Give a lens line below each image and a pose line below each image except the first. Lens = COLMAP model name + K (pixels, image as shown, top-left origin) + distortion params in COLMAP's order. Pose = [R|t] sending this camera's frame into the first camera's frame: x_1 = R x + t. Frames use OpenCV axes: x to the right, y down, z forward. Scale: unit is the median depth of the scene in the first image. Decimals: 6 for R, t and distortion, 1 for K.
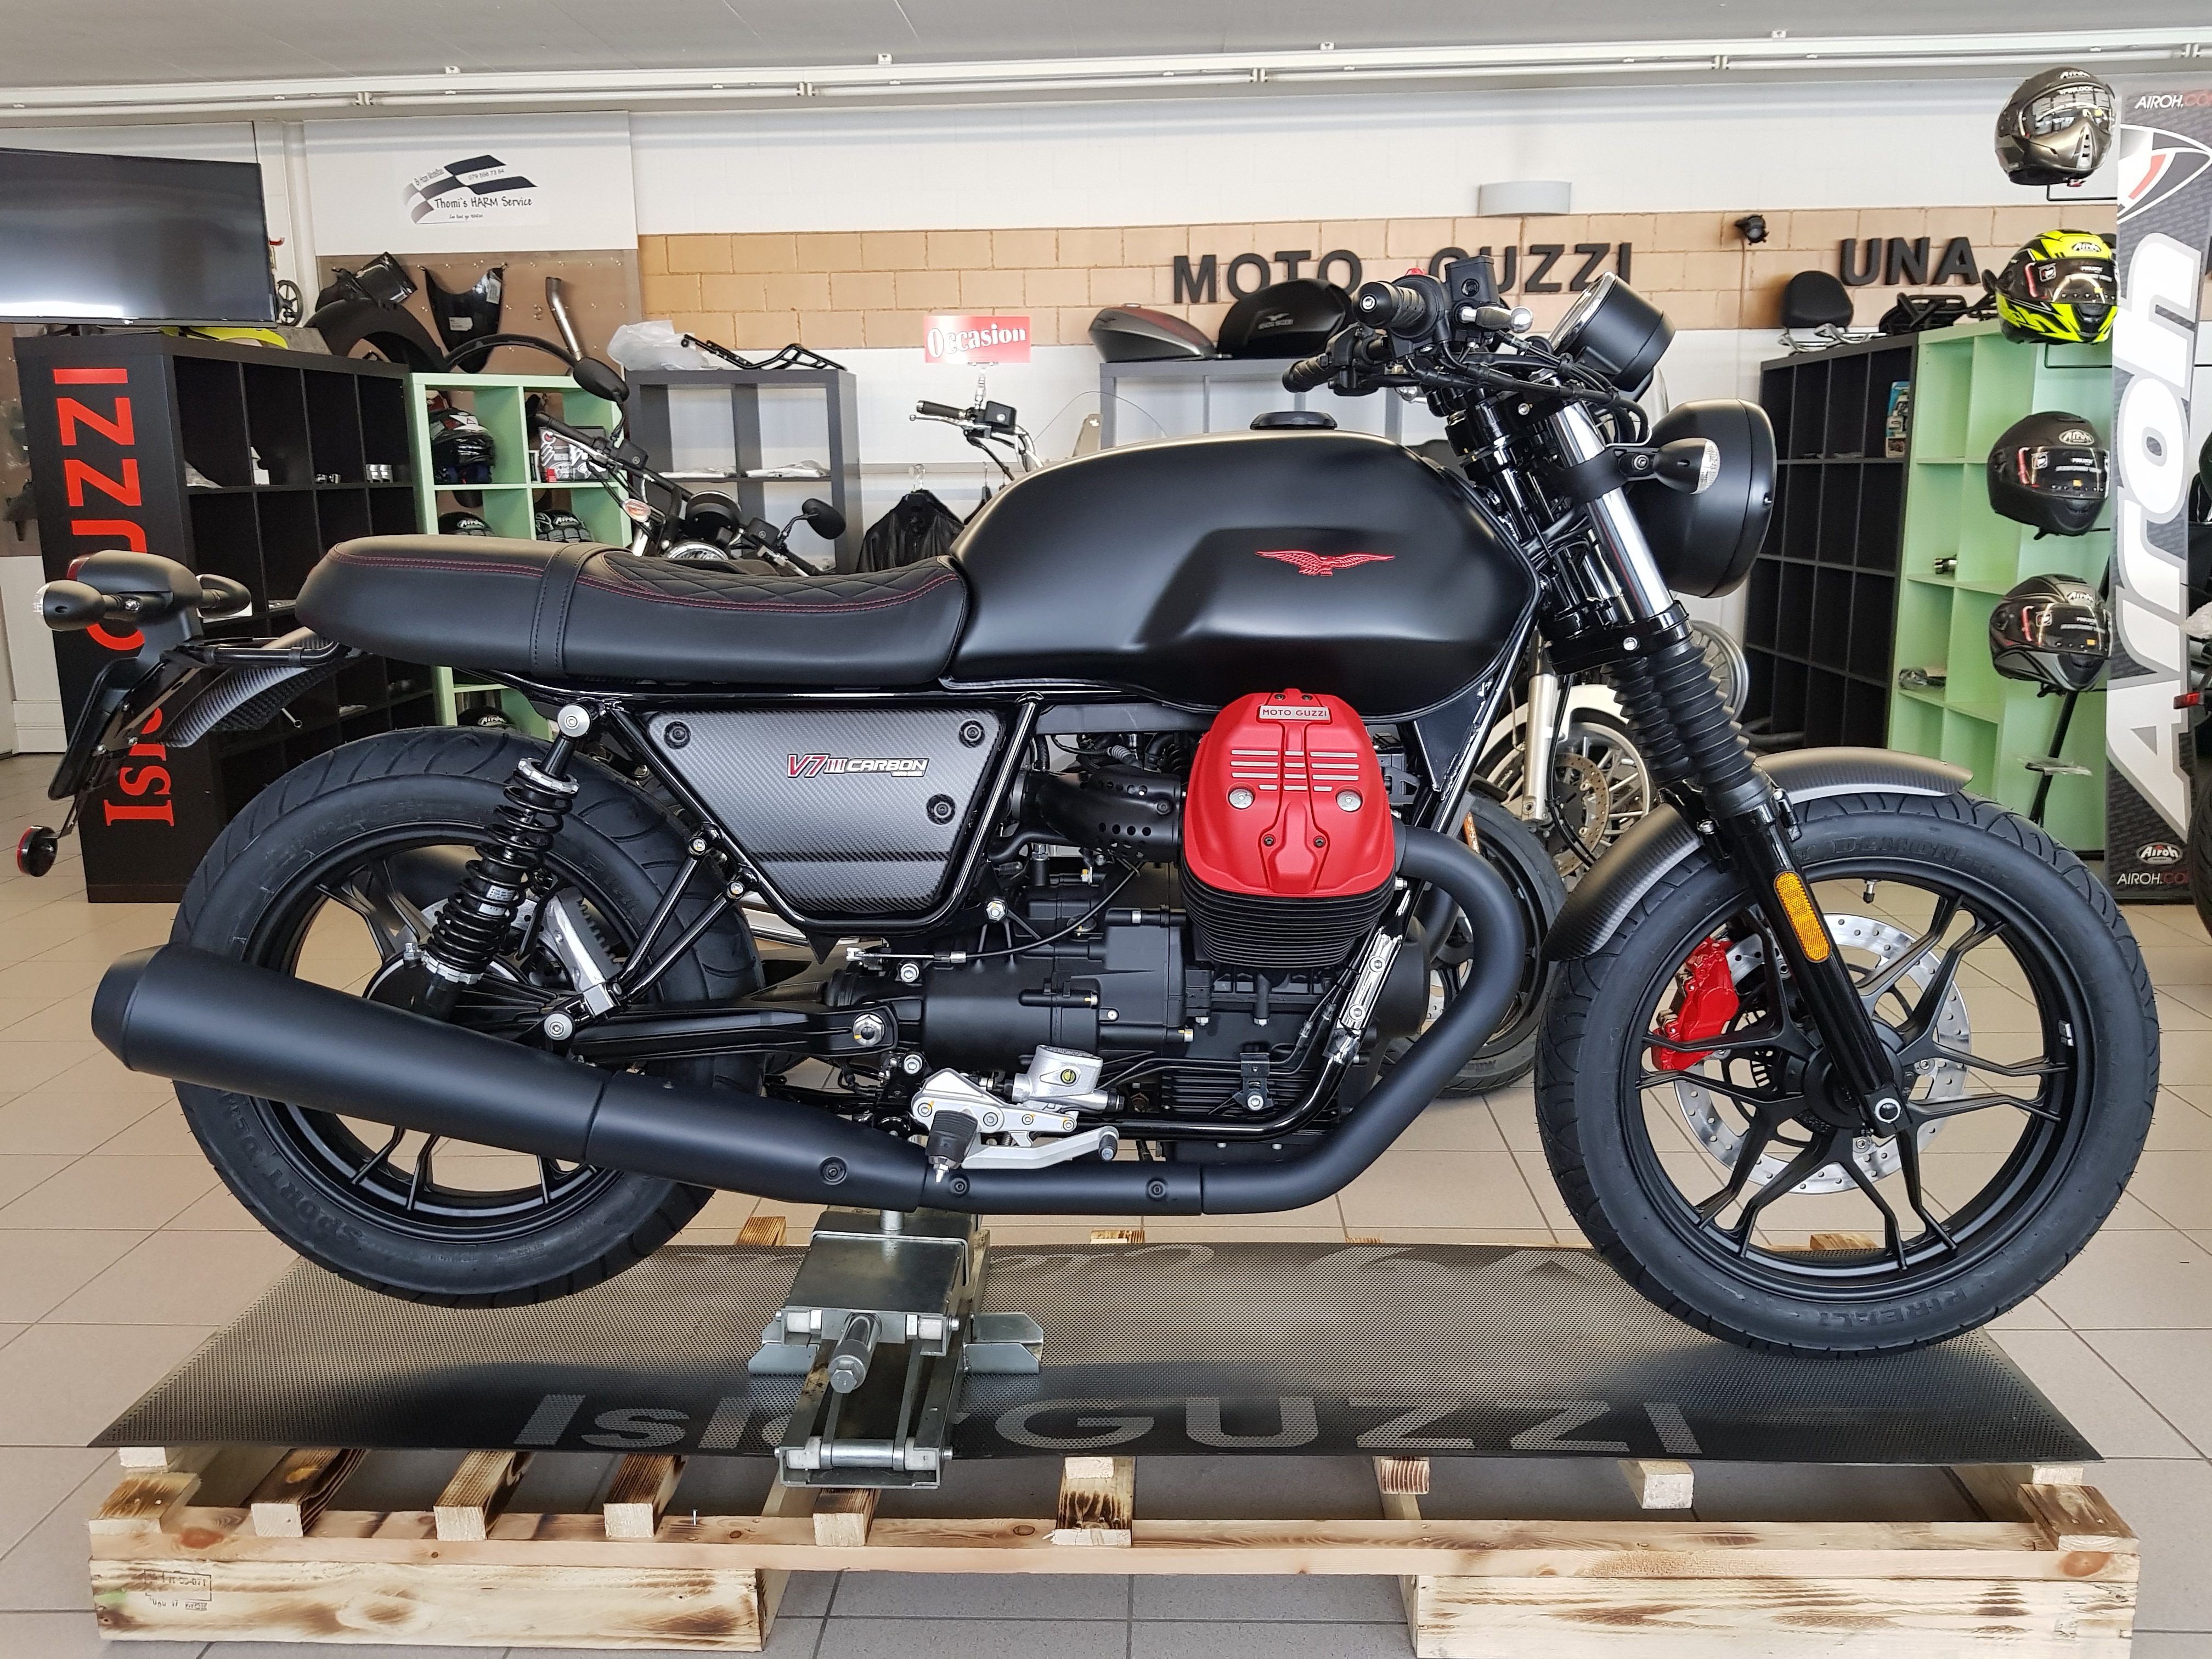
lens RADIAL K [[1716.5, 0, 1106.0], [0, 1716.5, 829.5], [0, 0, 1]] dist [0.016208, 0.004395]
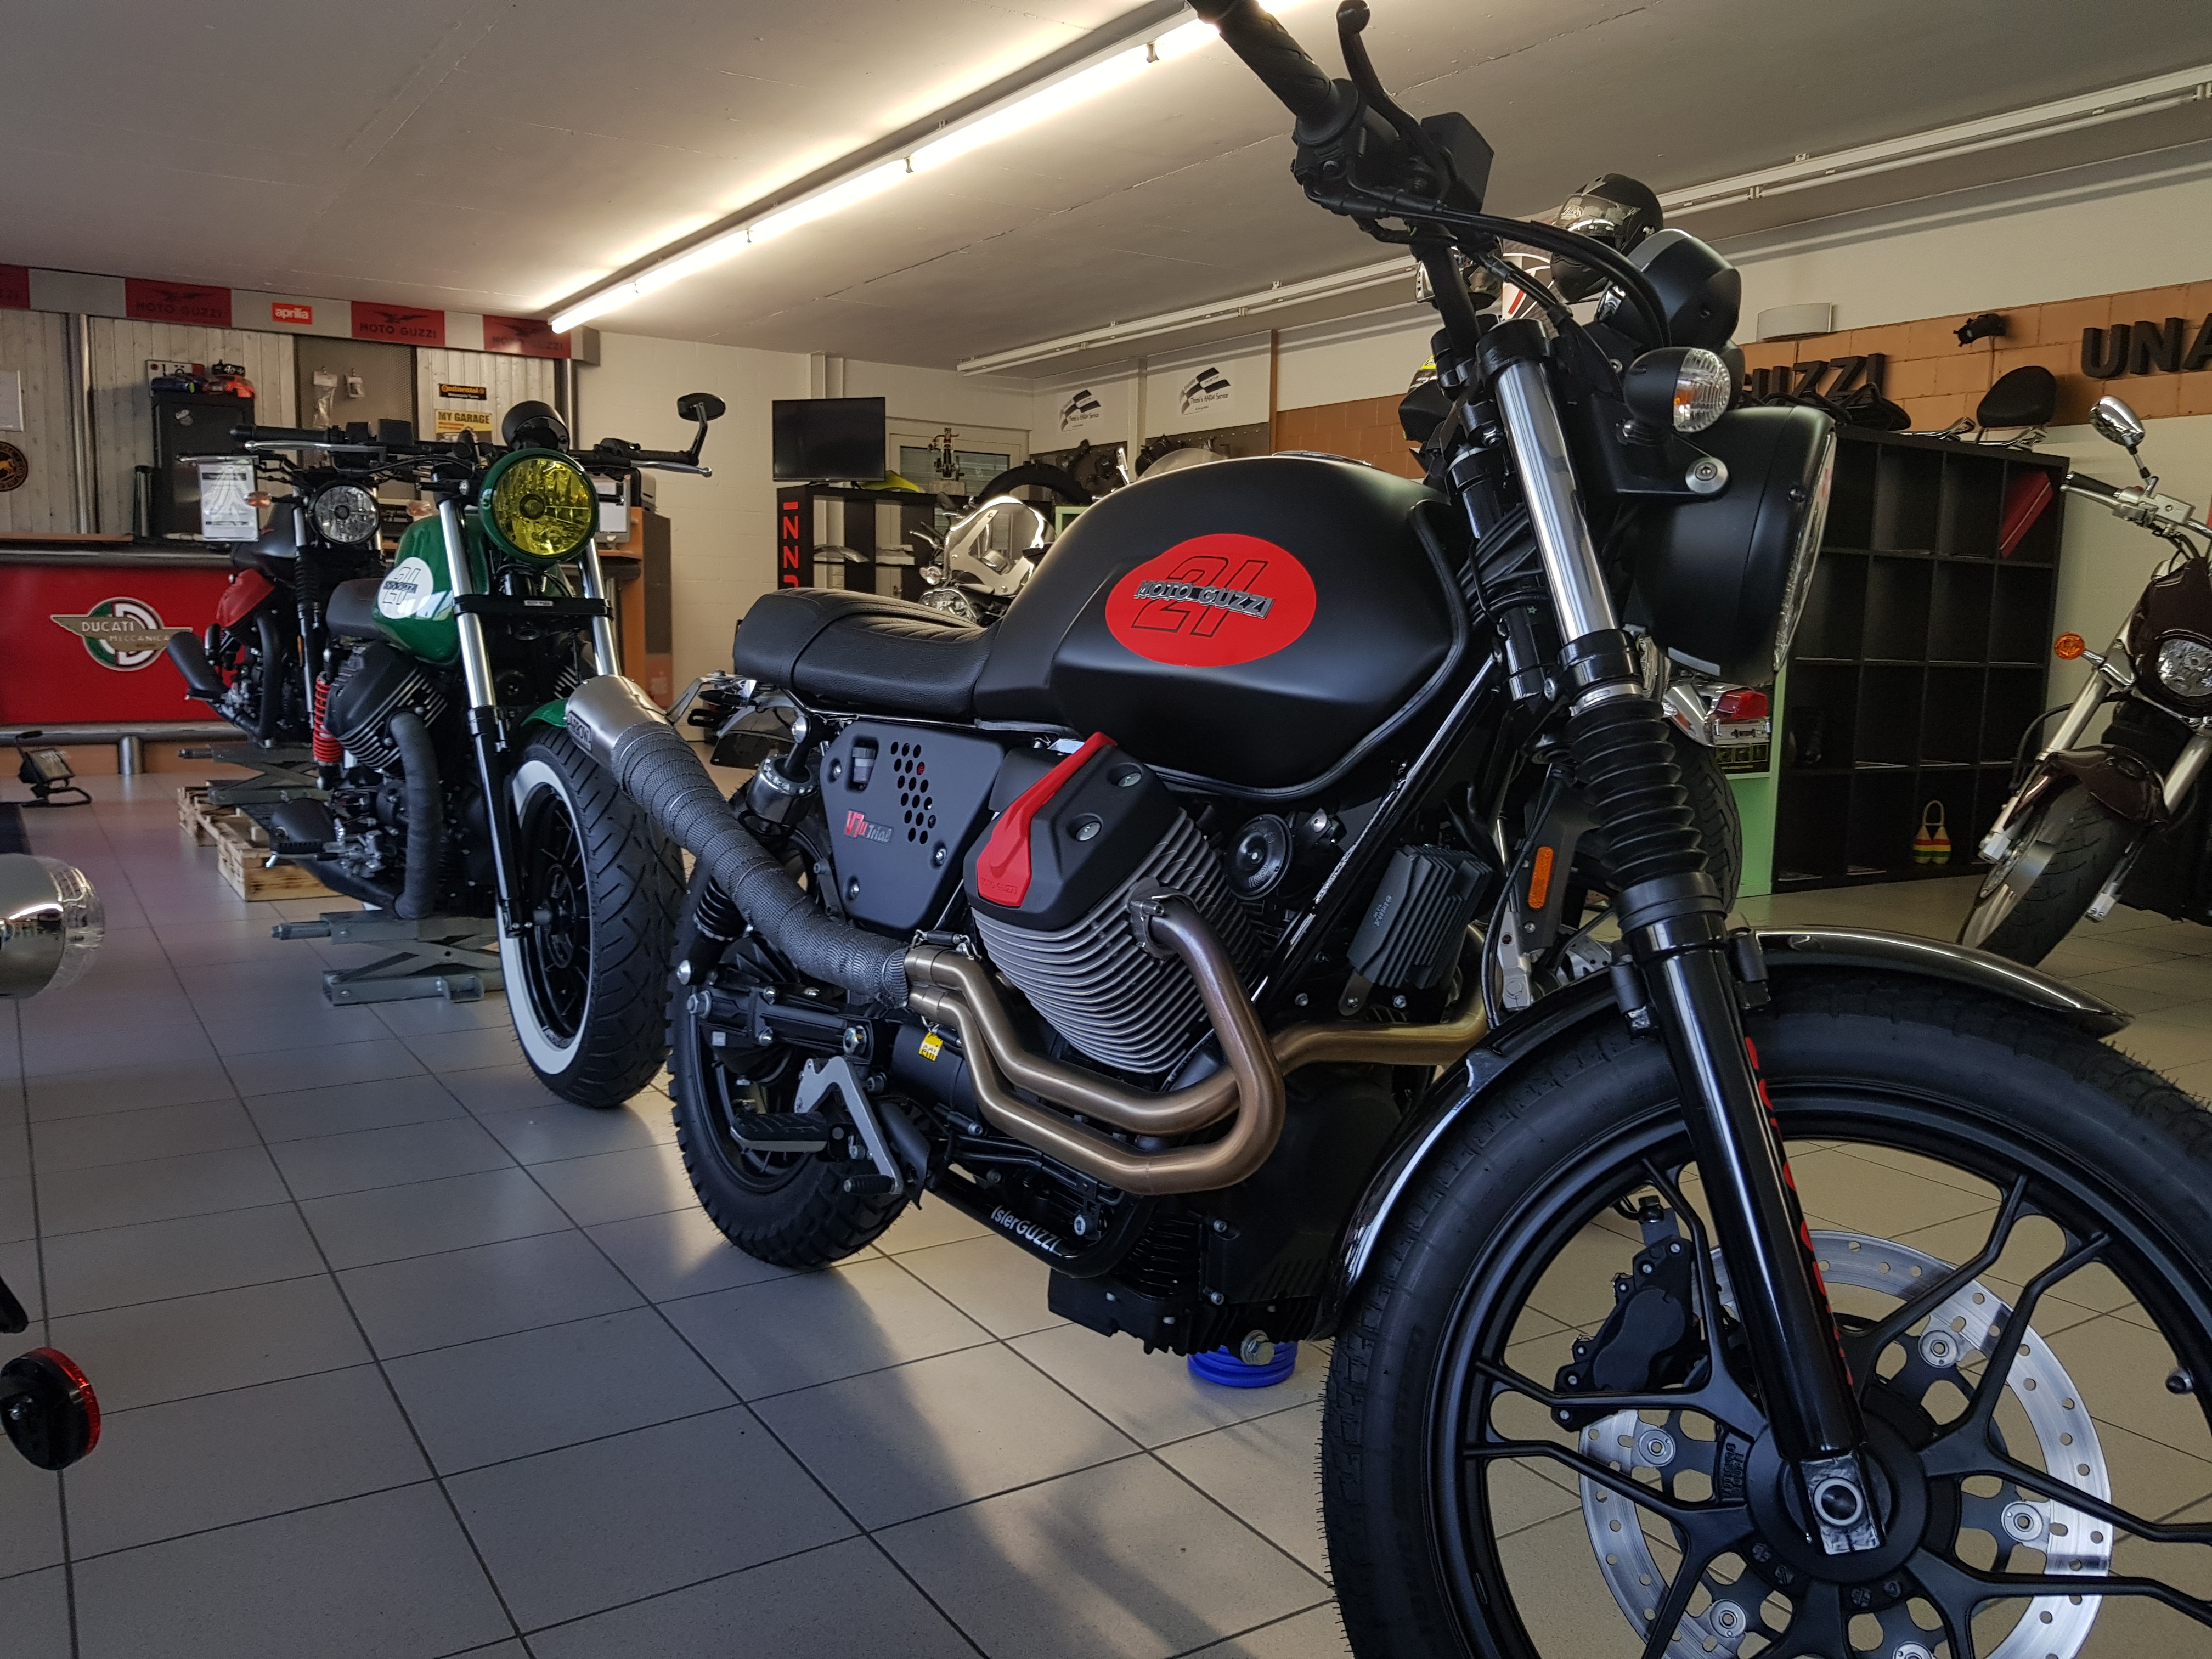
lens RADIAL K [[1716.5, 0, 1106.0], [0, 1716.5, 829.5], [0, 0, 1]] dist [0.016208, 0.004395]
pose [[0.573017, 0.128119, -0.809467, 0.865645], [-0.179503, 0.983343, 0.028571, -0.028787], [0.799644, 0.128930, 0.586469, 0.121668]]
